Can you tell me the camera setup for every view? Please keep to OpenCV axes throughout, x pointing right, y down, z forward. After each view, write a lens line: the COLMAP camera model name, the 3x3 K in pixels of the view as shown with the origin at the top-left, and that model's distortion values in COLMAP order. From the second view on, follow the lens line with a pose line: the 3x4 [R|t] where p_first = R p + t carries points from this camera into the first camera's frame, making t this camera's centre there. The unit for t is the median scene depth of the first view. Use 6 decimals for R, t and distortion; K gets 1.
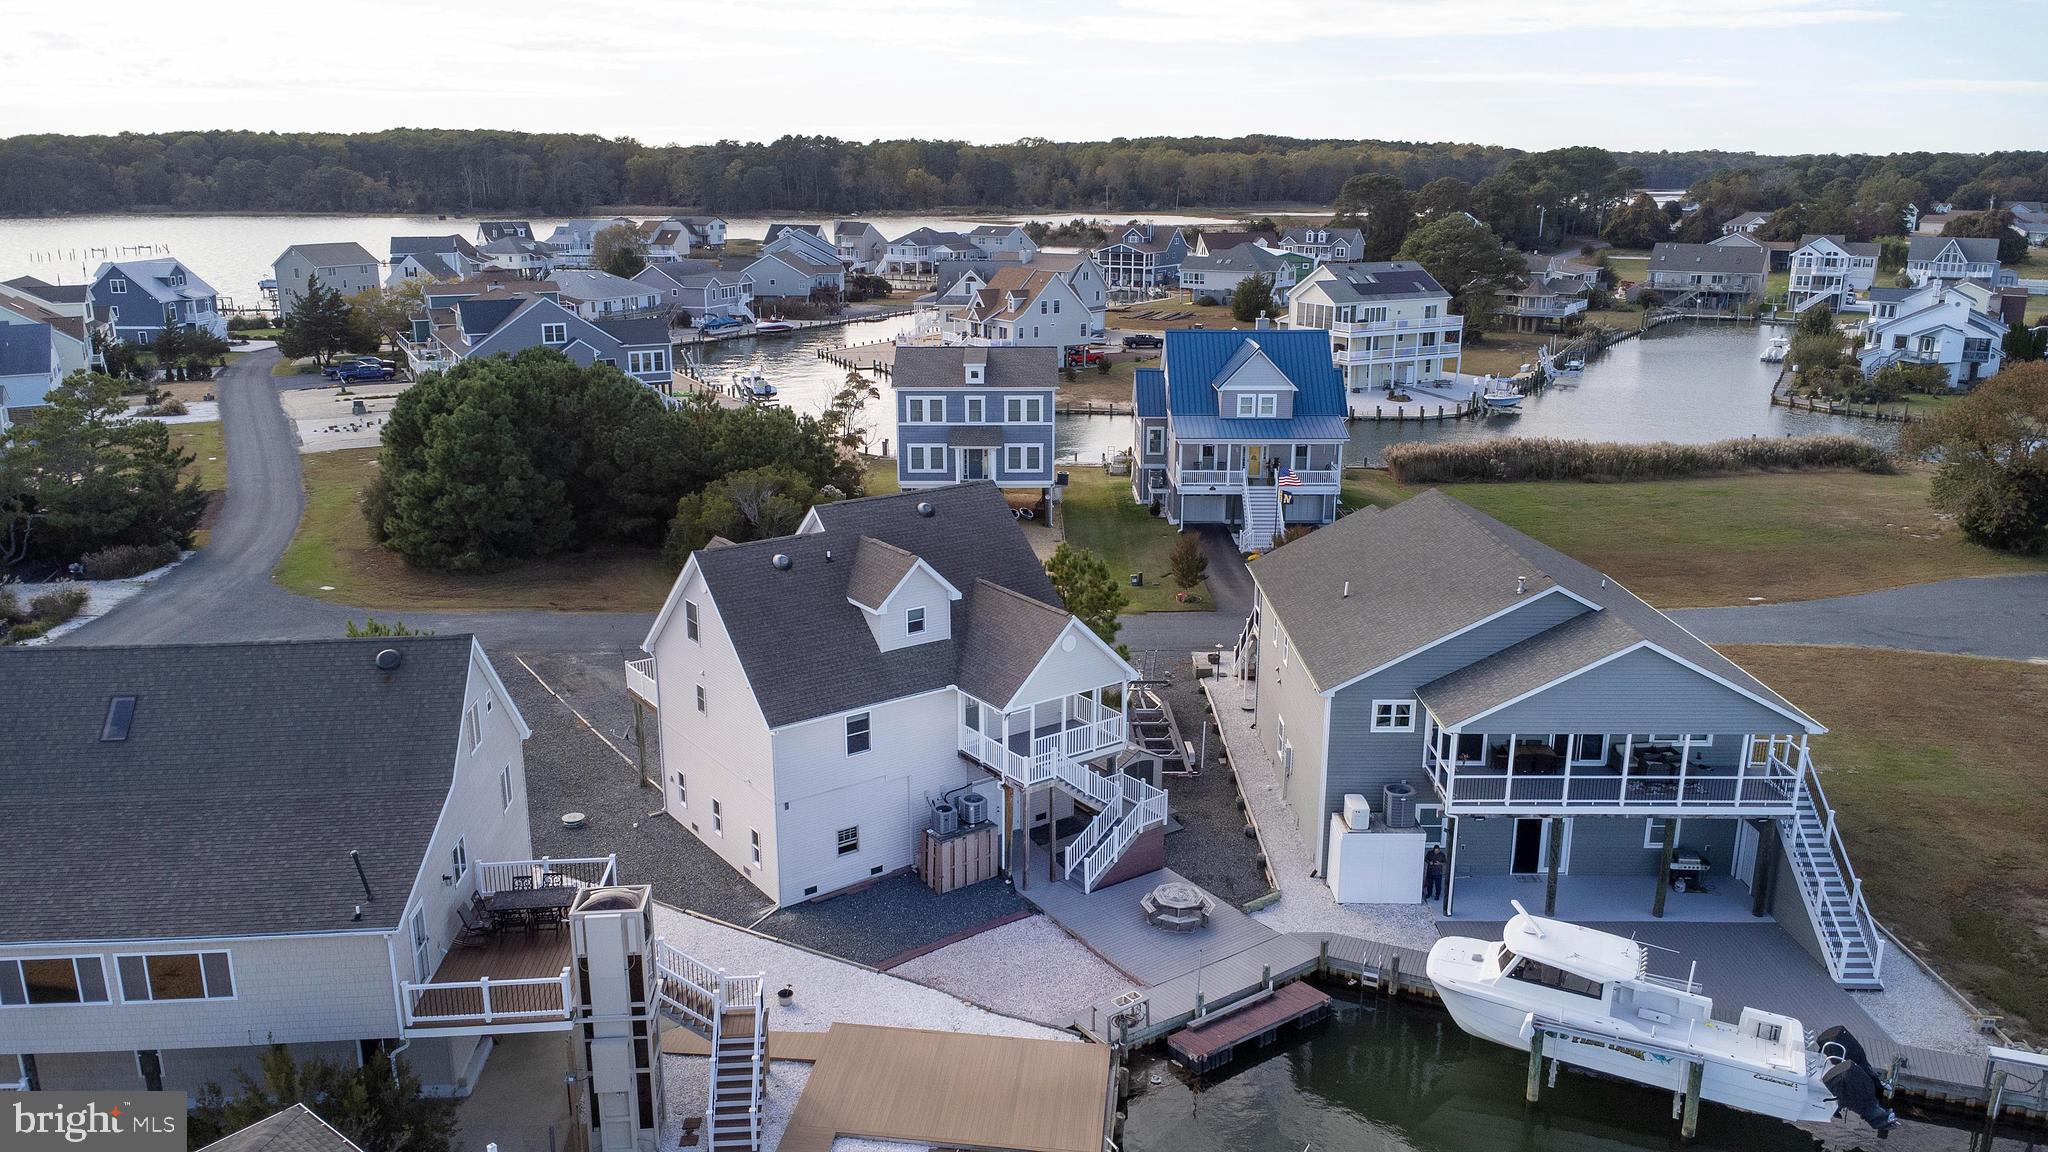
lens RADIAL K [[1491.7, 0, 1024.0], [0, 1491.7, 576.0], [0, 0, 1]] dist [0.060277, -0.082649]
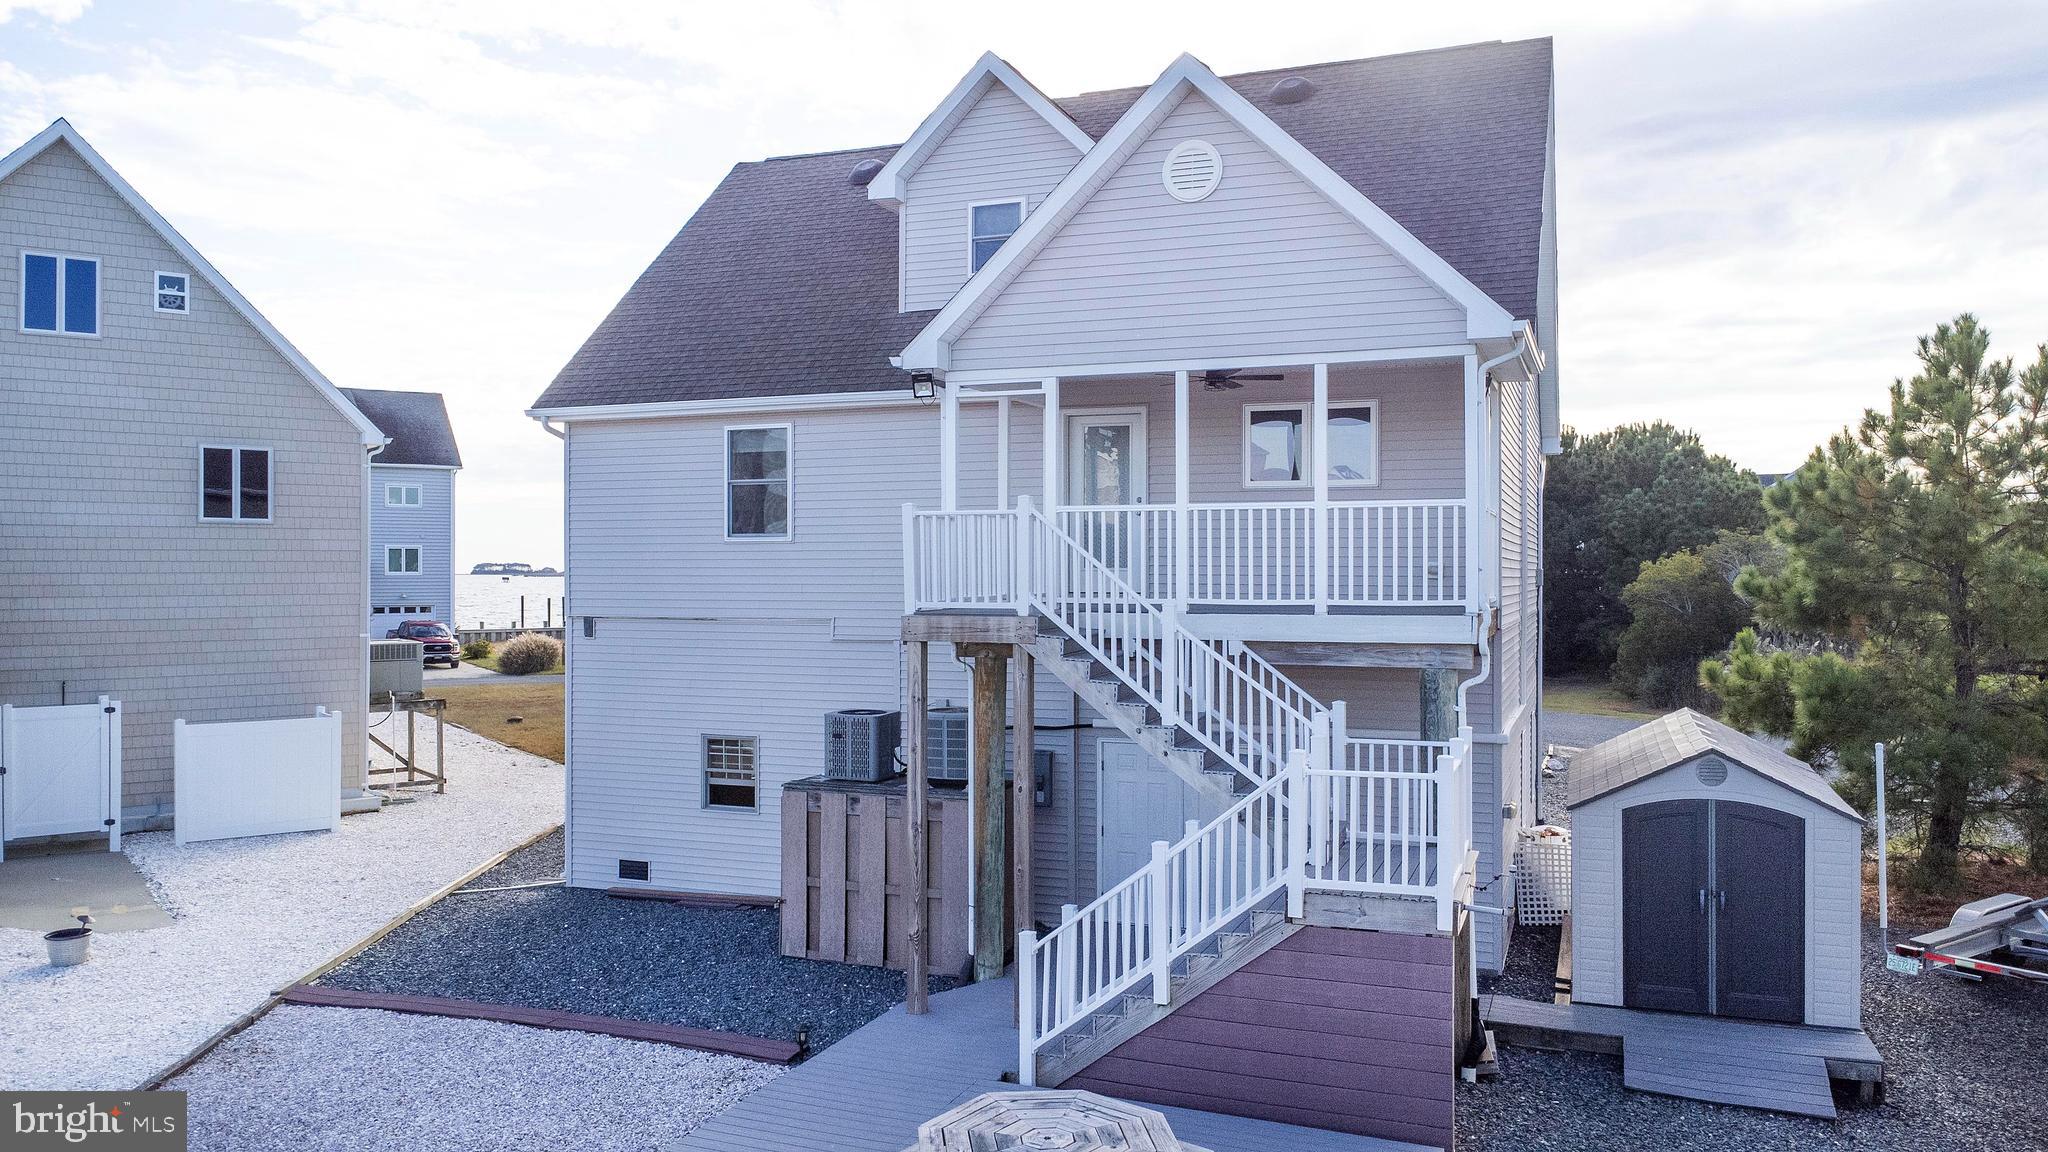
lens RADIAL K [[1491.7, 0, 1024.0], [0, 1491.7, 576.0], [0, 0, 1]] dist [0.060277, -0.082649]
pose [[0.553730, 0.009732, -0.832639, 0.126276], [-0.234025, 0.961448, -0.144396, 0.083546], [0.799134, 0.274814, 0.534660, 0.422184]]
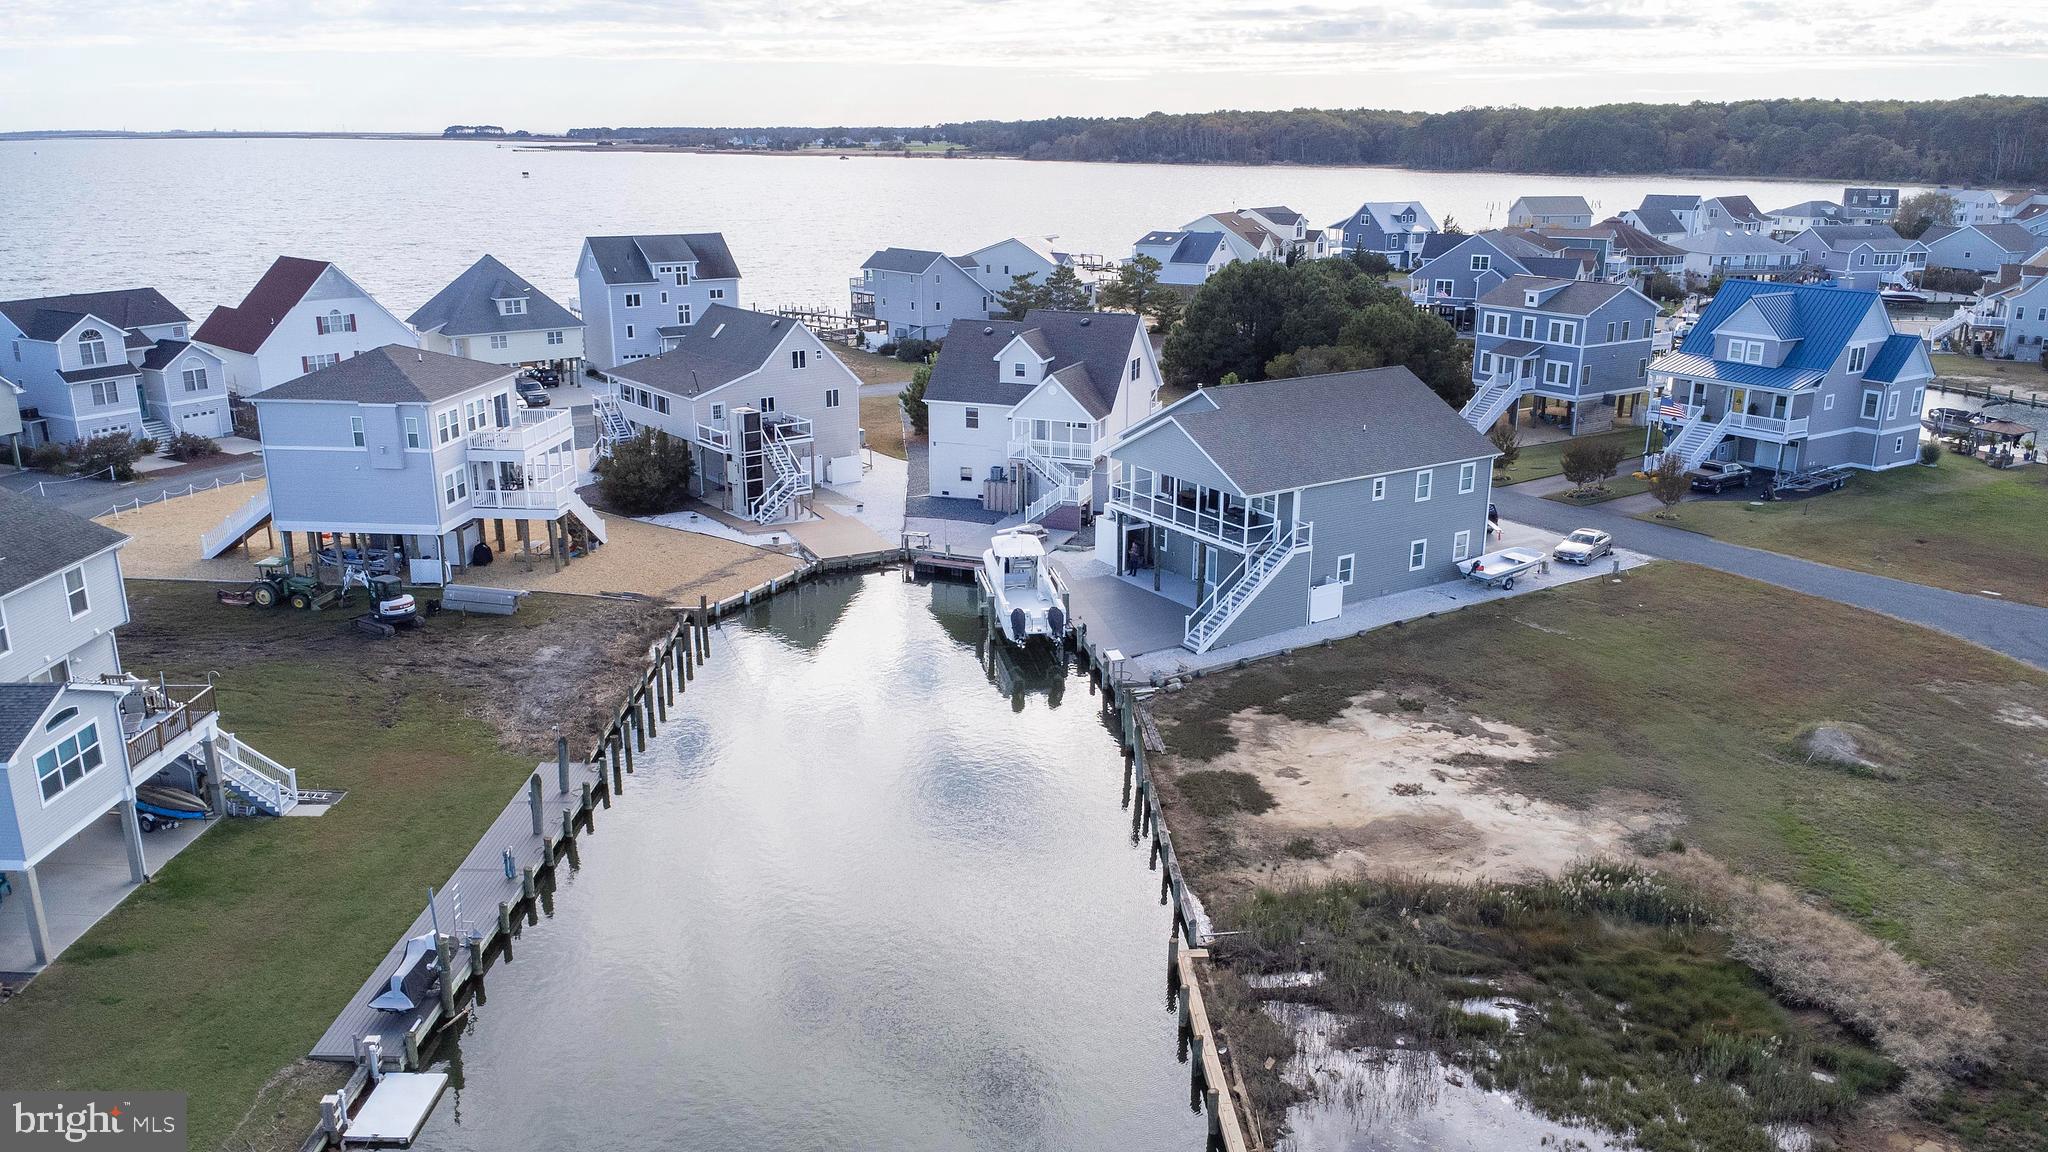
lens RADIAL K [[1491.7, 0, 1024.0], [0, 1491.7, 576.0], [0, 0, 1]] dist [0.060277, -0.082649]
pose [[0.561191, 0.242165, -0.791467, 0.757225], [-0.226555, 0.964664, 0.134519, 0.013162], [0.796076, 0.103820, 0.596225, -0.046325]]
